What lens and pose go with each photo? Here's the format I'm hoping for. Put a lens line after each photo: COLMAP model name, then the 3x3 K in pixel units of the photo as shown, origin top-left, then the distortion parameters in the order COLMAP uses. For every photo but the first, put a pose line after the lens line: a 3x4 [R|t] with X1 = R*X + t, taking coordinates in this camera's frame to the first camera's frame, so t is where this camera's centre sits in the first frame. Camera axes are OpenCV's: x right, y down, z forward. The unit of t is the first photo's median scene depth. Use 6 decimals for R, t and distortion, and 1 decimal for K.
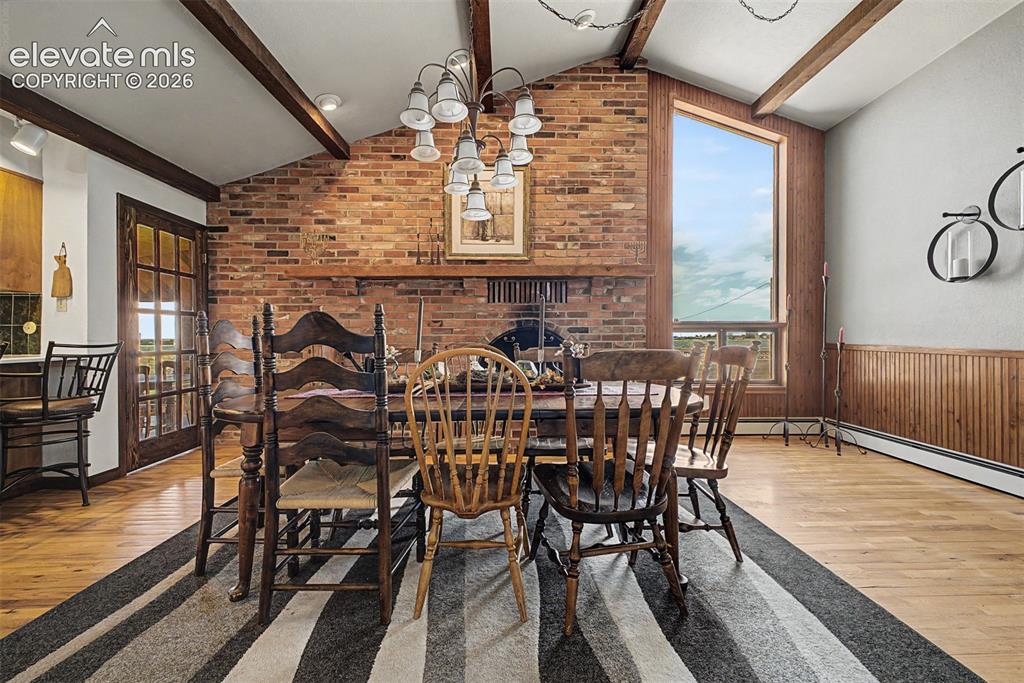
lens RADIAL K [[410.3, 0, 517.9], [0, 410.3, 341.0], [0, 0, 1]] dist [0.018254, -0.005008]
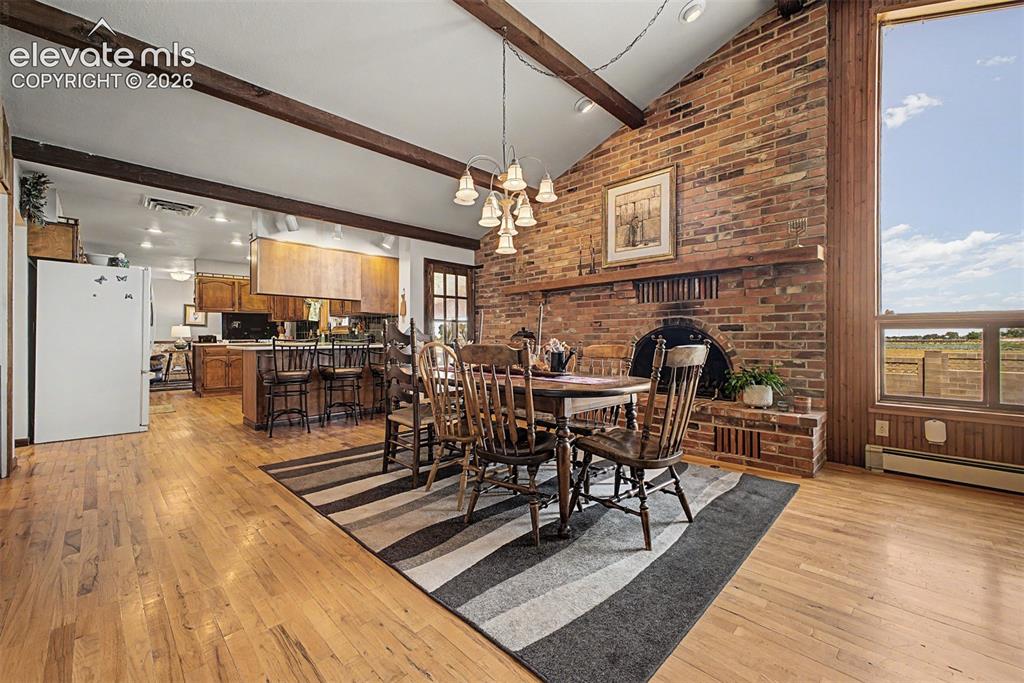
lens RADIAL K [[410.3, 0, 506.1], [0, 410.3, 337.6], [0, 0, 1]] dist [0.018254, -0.005008]
pose [[0.683933, 0.003315, -0.729537, 0.478547], [-0.008889, 0.999953, -0.003790, 0.003204], [0.729490, 0.009077, 0.683931, 0.012430]]
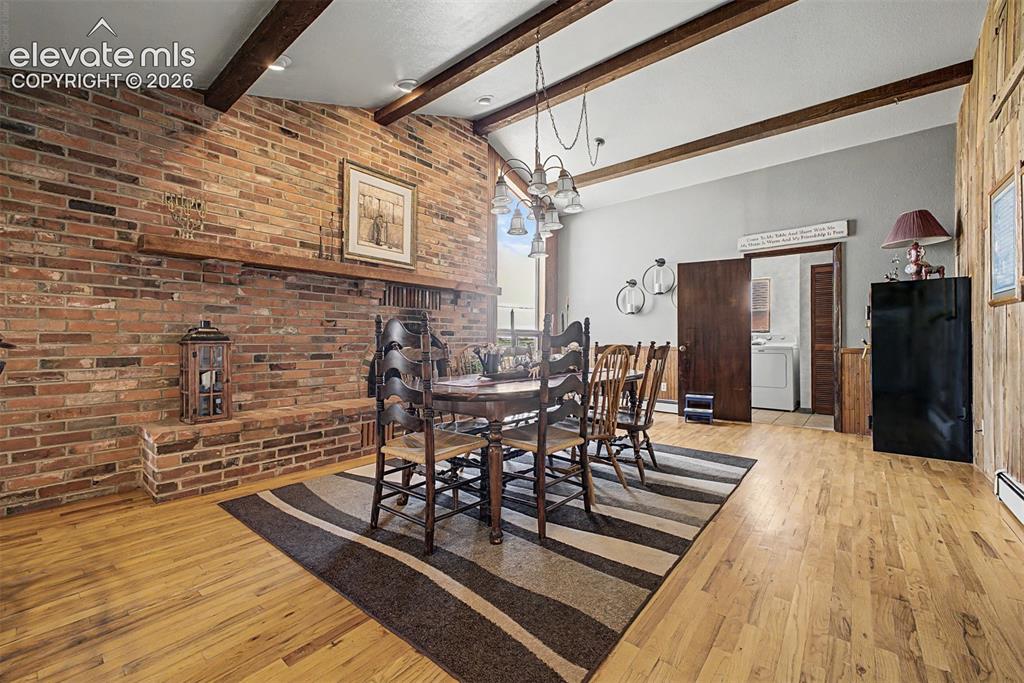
lens RADIAL K [[410.3, 0, 517.8], [0, 410.3, 341.1], [0, 0, 1]] dist [0.018254, -0.005008]
pose [[0.652648, 0.006325, 0.757635, -0.638669], [0.001495, 0.999952, -0.009636, 0.008876], [-0.757660, 0.007421, 0.652607, 0.053764]]
